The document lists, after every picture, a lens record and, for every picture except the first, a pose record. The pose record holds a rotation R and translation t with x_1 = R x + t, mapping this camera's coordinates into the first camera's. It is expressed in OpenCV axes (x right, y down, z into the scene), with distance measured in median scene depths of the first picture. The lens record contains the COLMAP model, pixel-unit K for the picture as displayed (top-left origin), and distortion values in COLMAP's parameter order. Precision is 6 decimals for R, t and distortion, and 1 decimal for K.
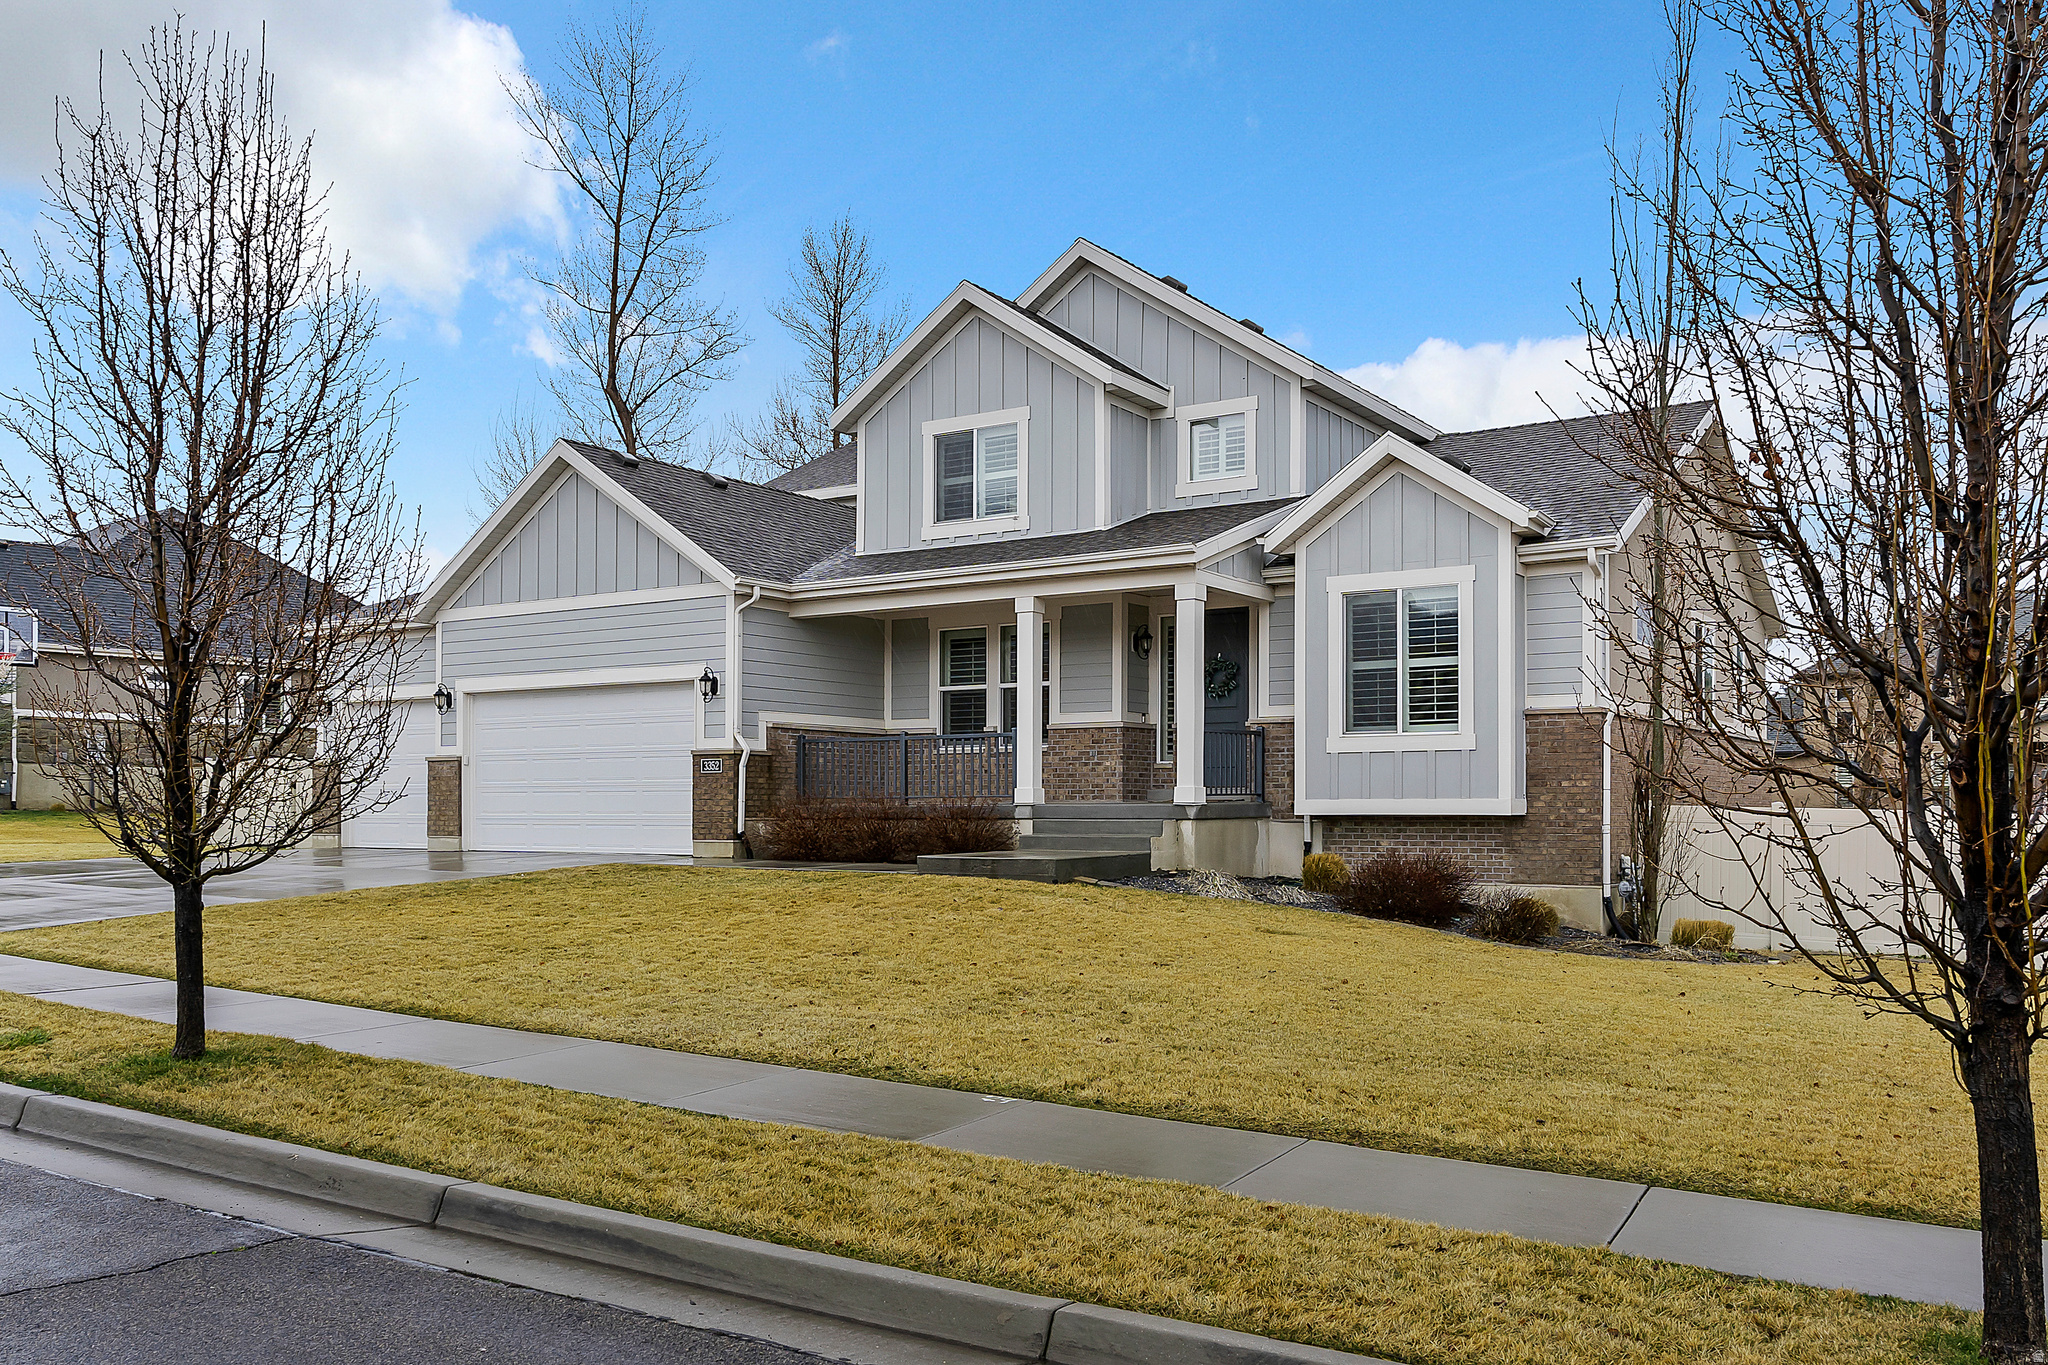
lens RADIAL K [[1676.5, 0, 1022.4], [0, 1676.5, 676.4], [0, 0, 1]] dist [0.046250, 0.001638]
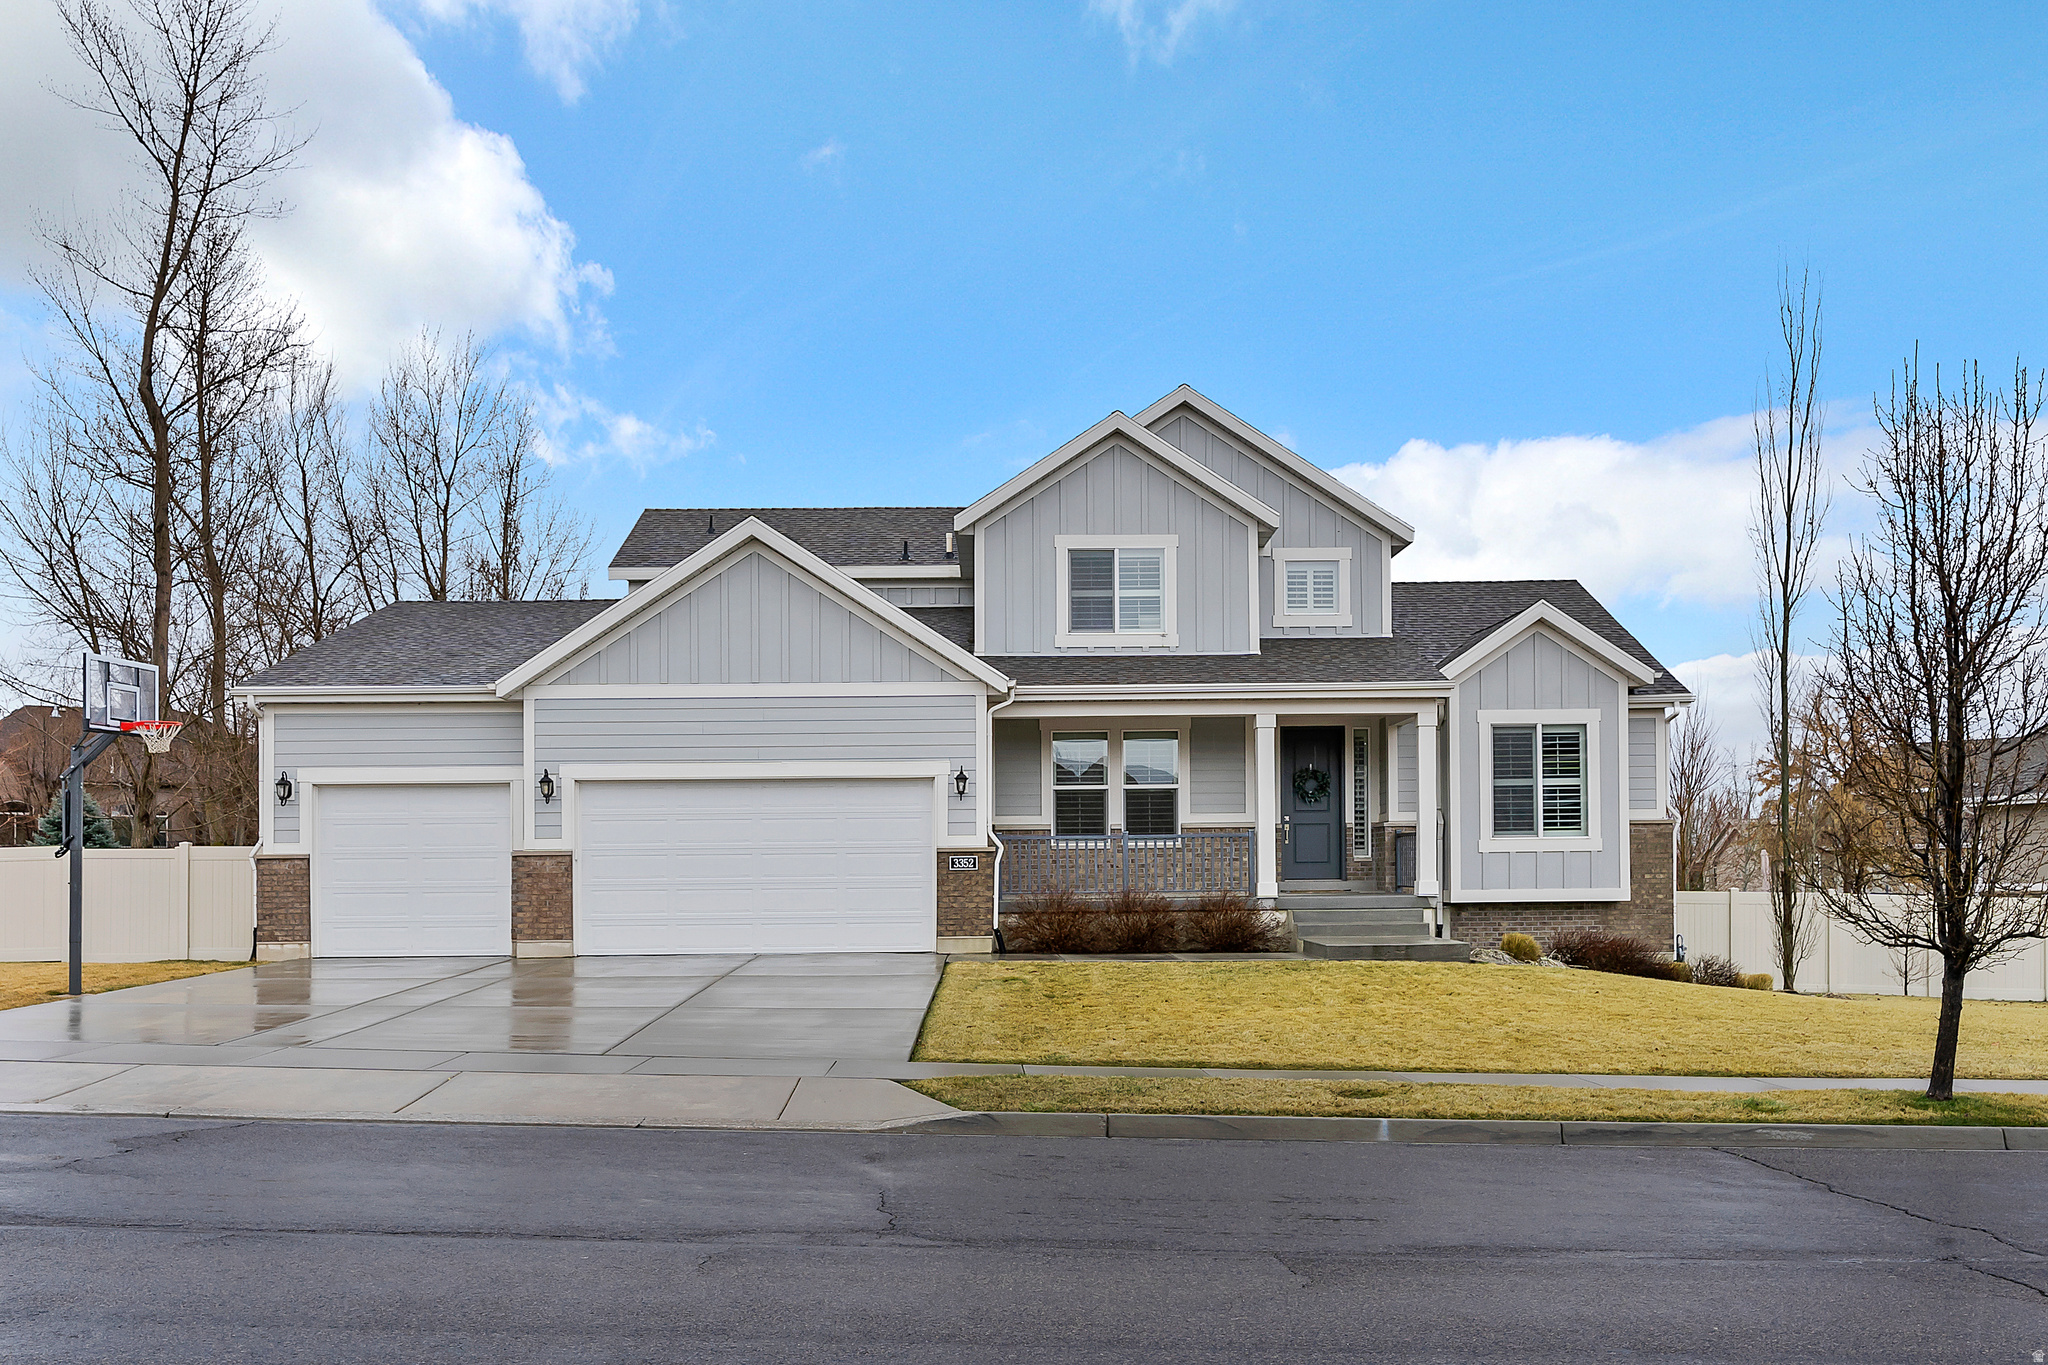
lens RADIAL K [[1820.0, 0, 1026.4], [0, 1820.0, 687.3], [0, 0, 1]] dist [-0.006483, 0.000859]
pose [[0.827411, 0.050307, 0.559339, -0.767980], [-0.033262, 0.998621, -0.040612, -0.009125], [-0.560611, 0.014998, 0.827943, 0.068238]]
